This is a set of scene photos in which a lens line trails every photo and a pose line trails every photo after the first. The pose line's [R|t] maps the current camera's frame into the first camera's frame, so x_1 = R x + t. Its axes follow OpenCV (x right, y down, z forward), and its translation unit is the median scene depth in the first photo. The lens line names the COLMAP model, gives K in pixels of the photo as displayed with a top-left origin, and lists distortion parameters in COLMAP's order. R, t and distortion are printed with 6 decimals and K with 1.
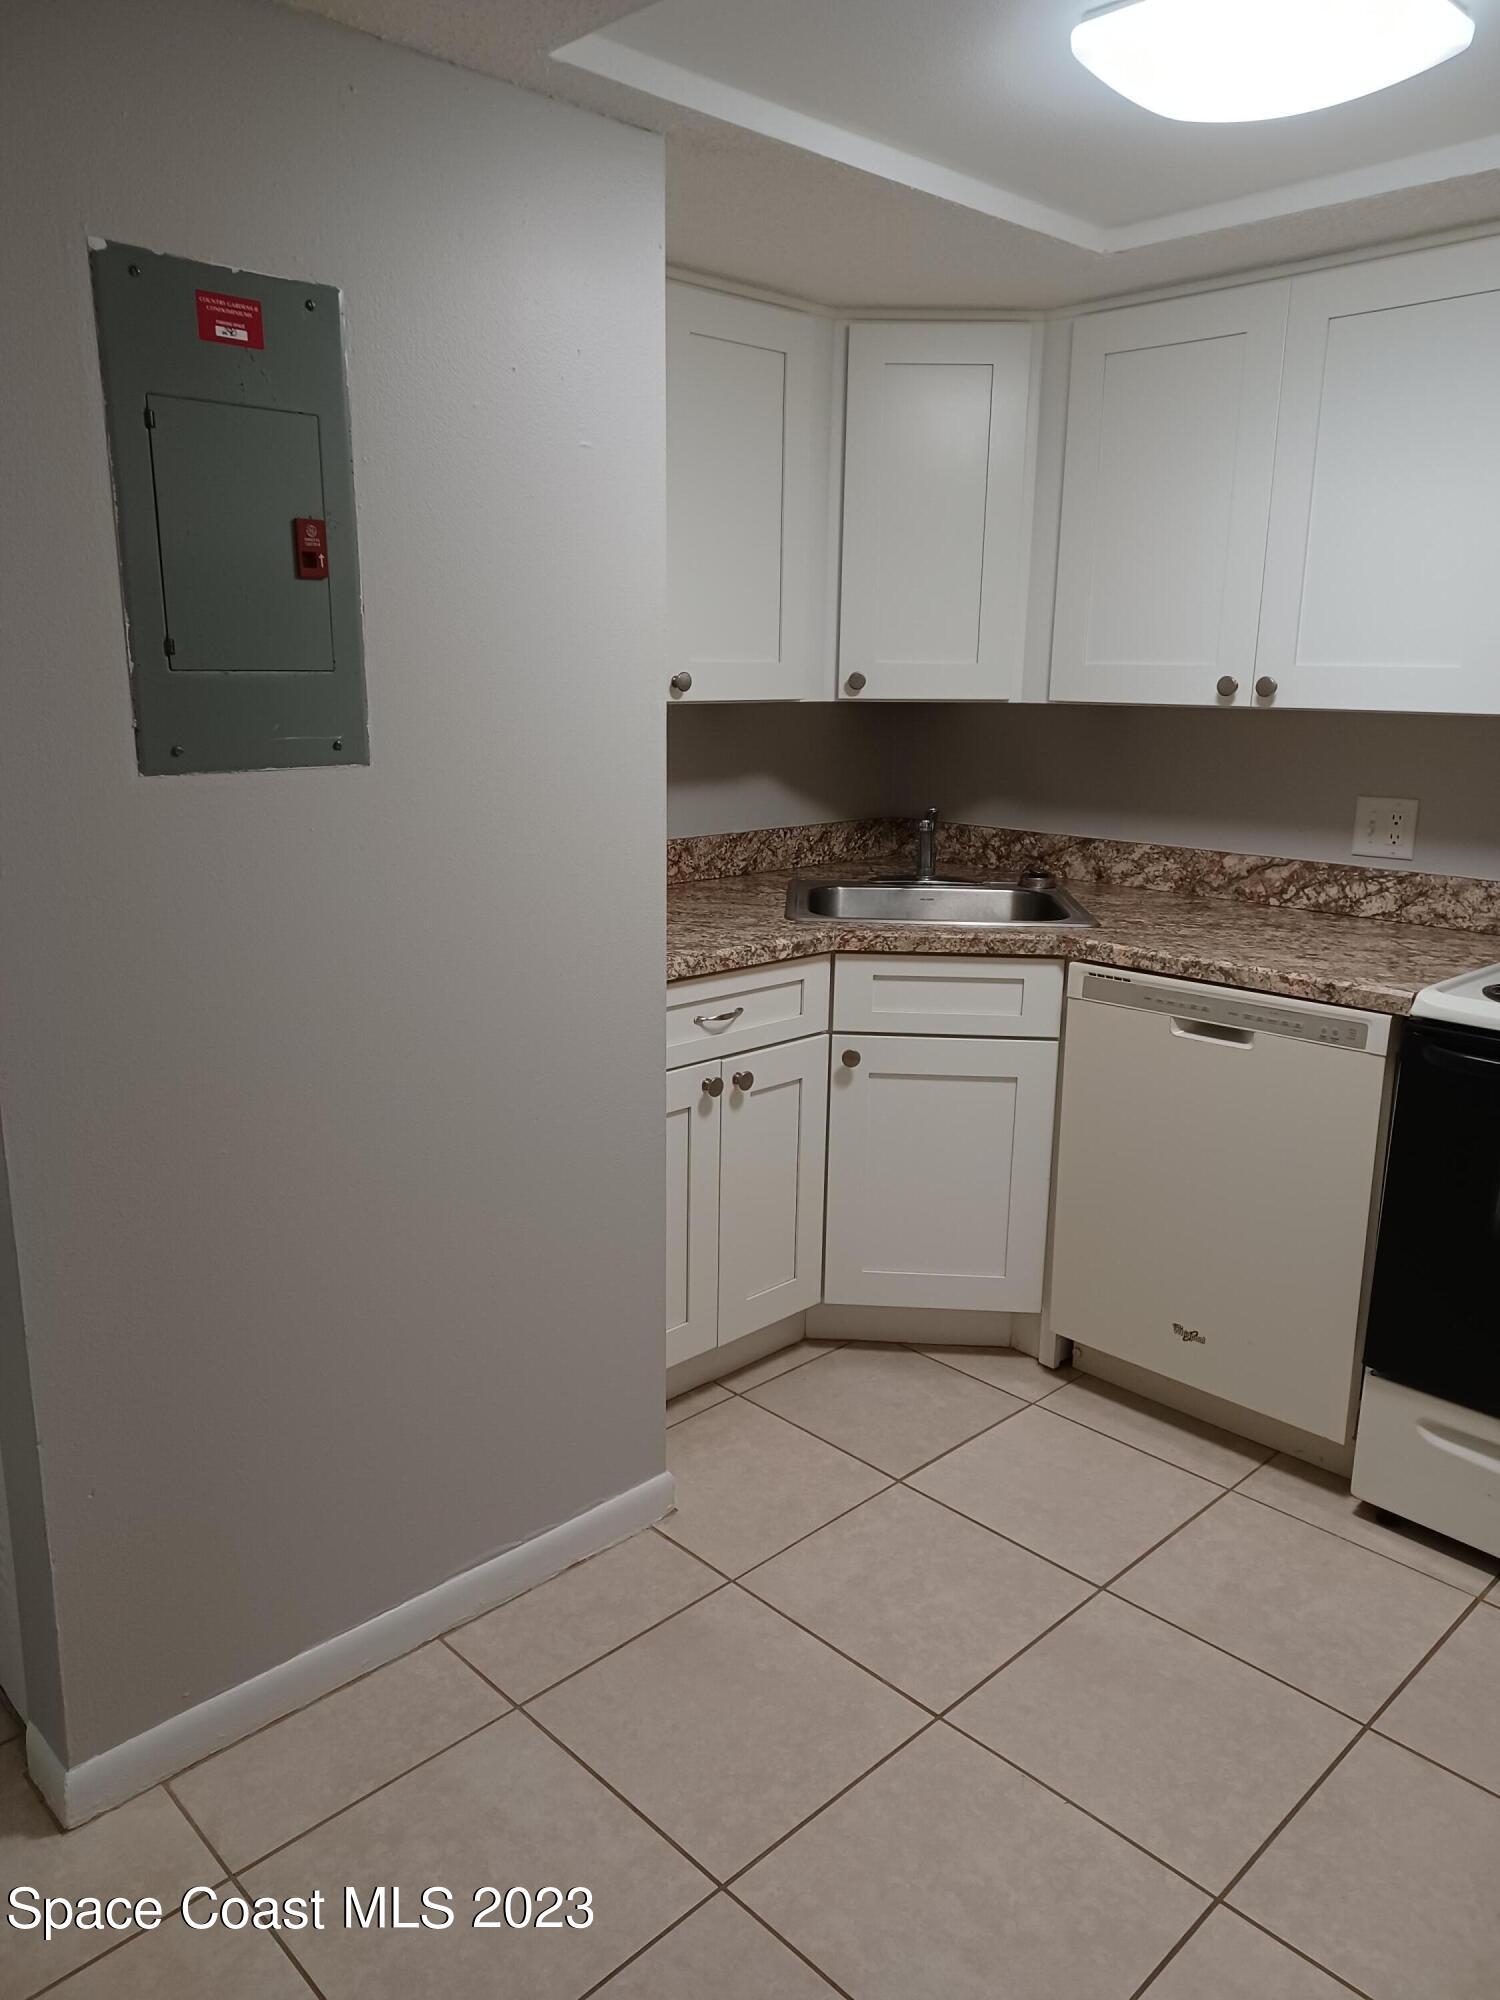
lens RADIAL K [[1445.9, 0, 731.3], [0, 1445.9, 1008.0], [0, 0, 1]] dist [0.082514, -0.078134]
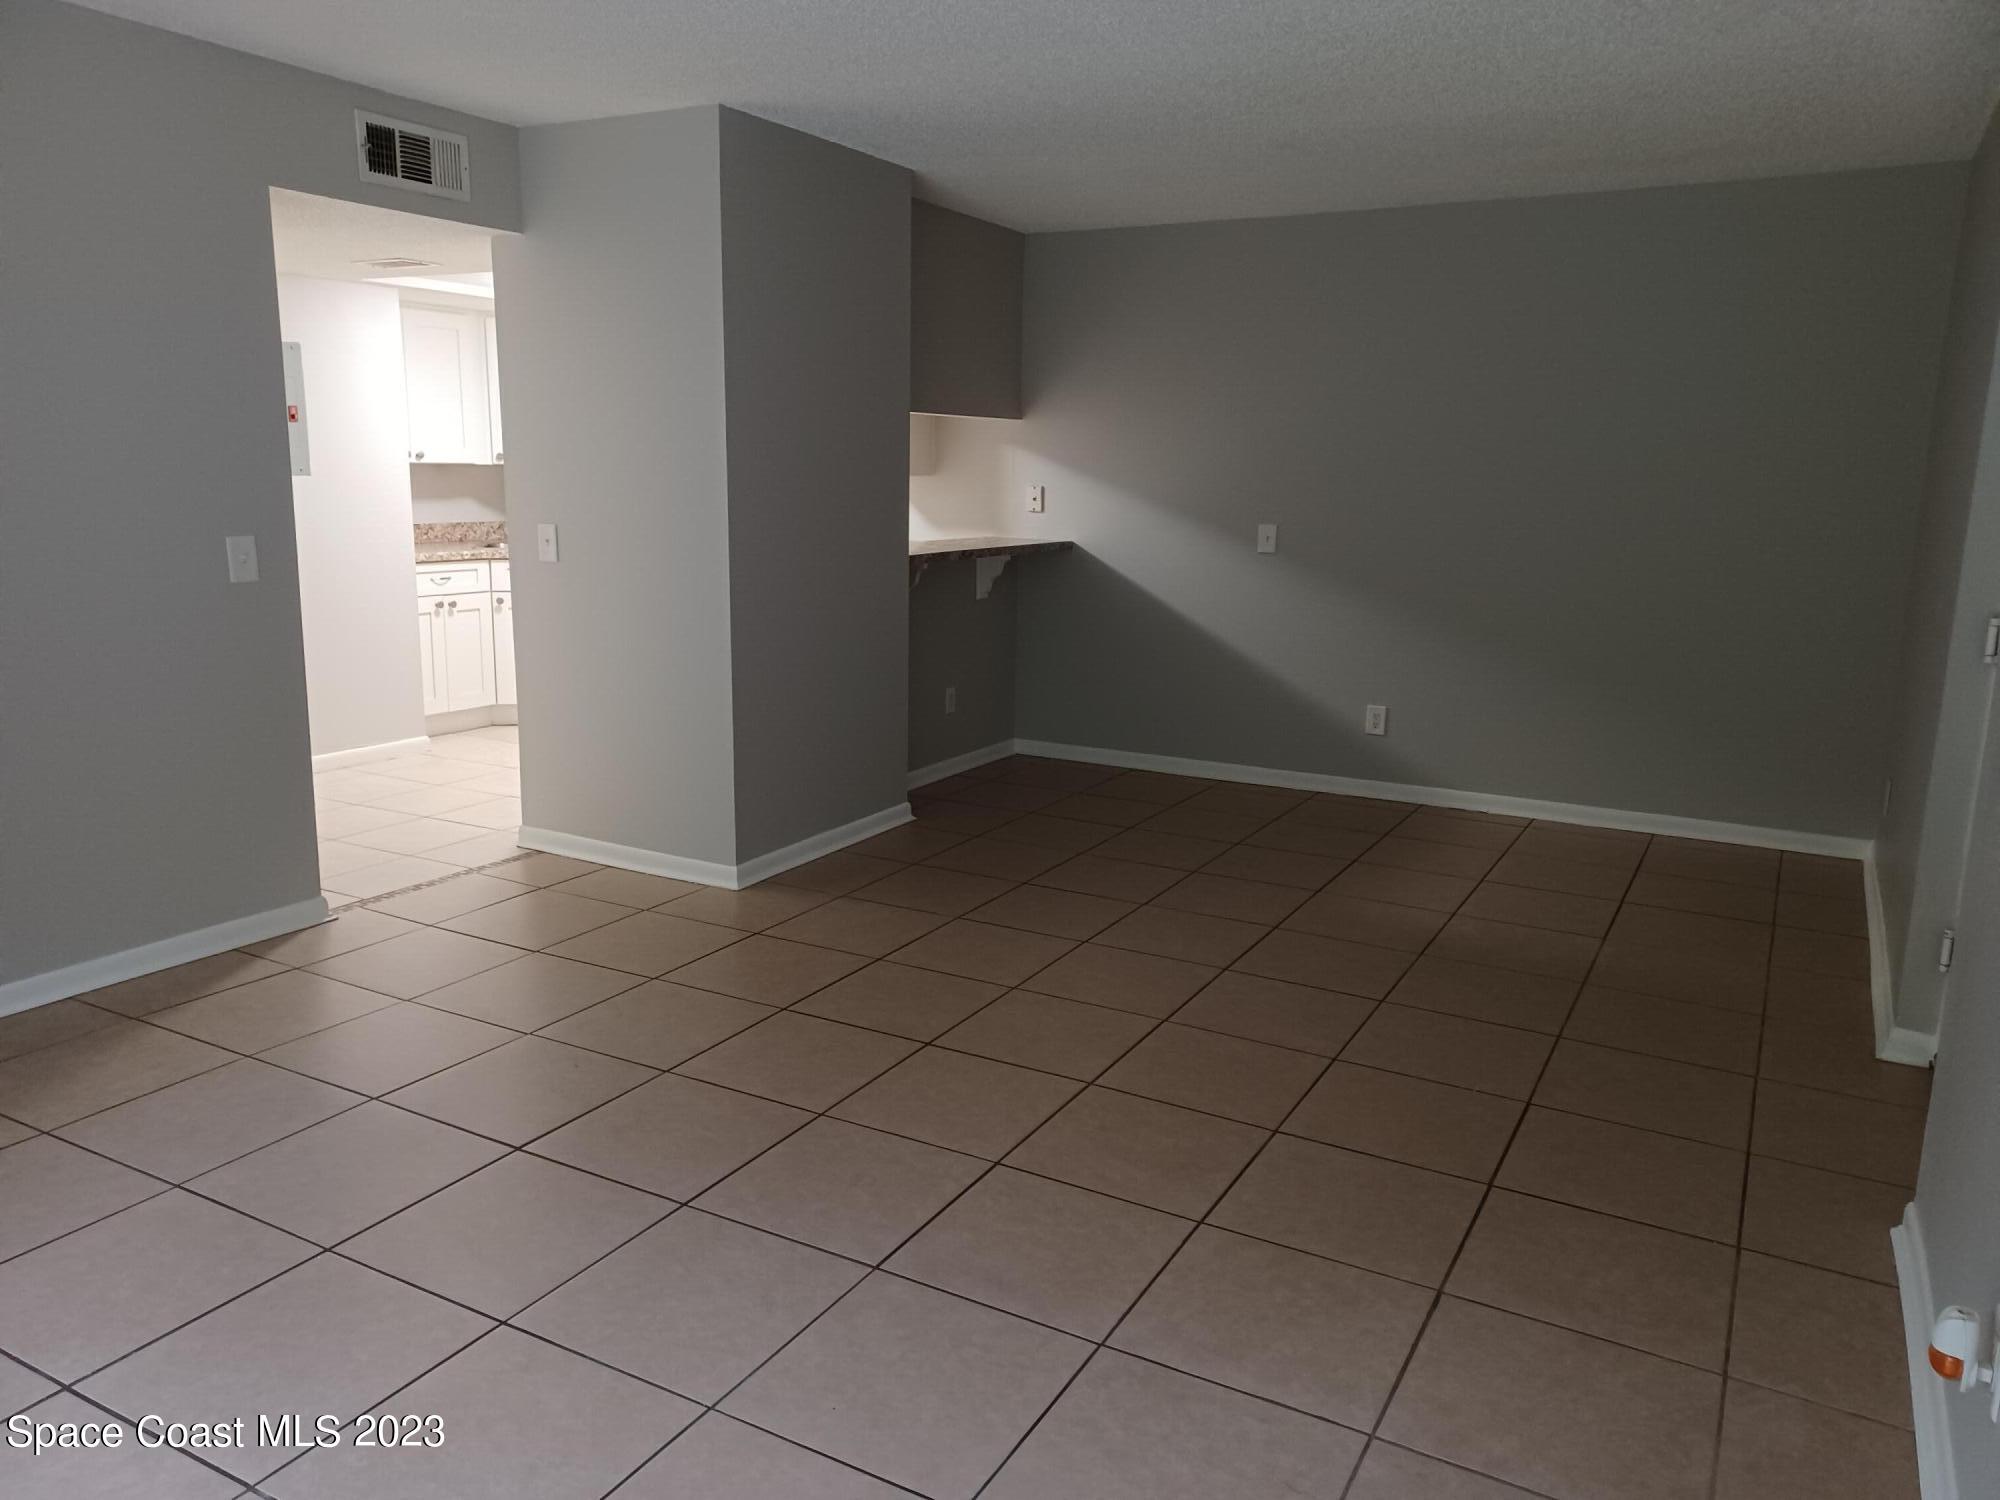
lens RADIAL K [[1445.9, 0, 997.1], [0, 1445.9, 737.9], [0, 0, 1]] dist [0.082514, -0.078134]
pose [[0.956687, -0.051412, 0.286543, 0.172267], [0.063667, 0.997405, -0.033611, 0.421507], [-0.284072, 0.050399, 0.957478, -1.724881]]
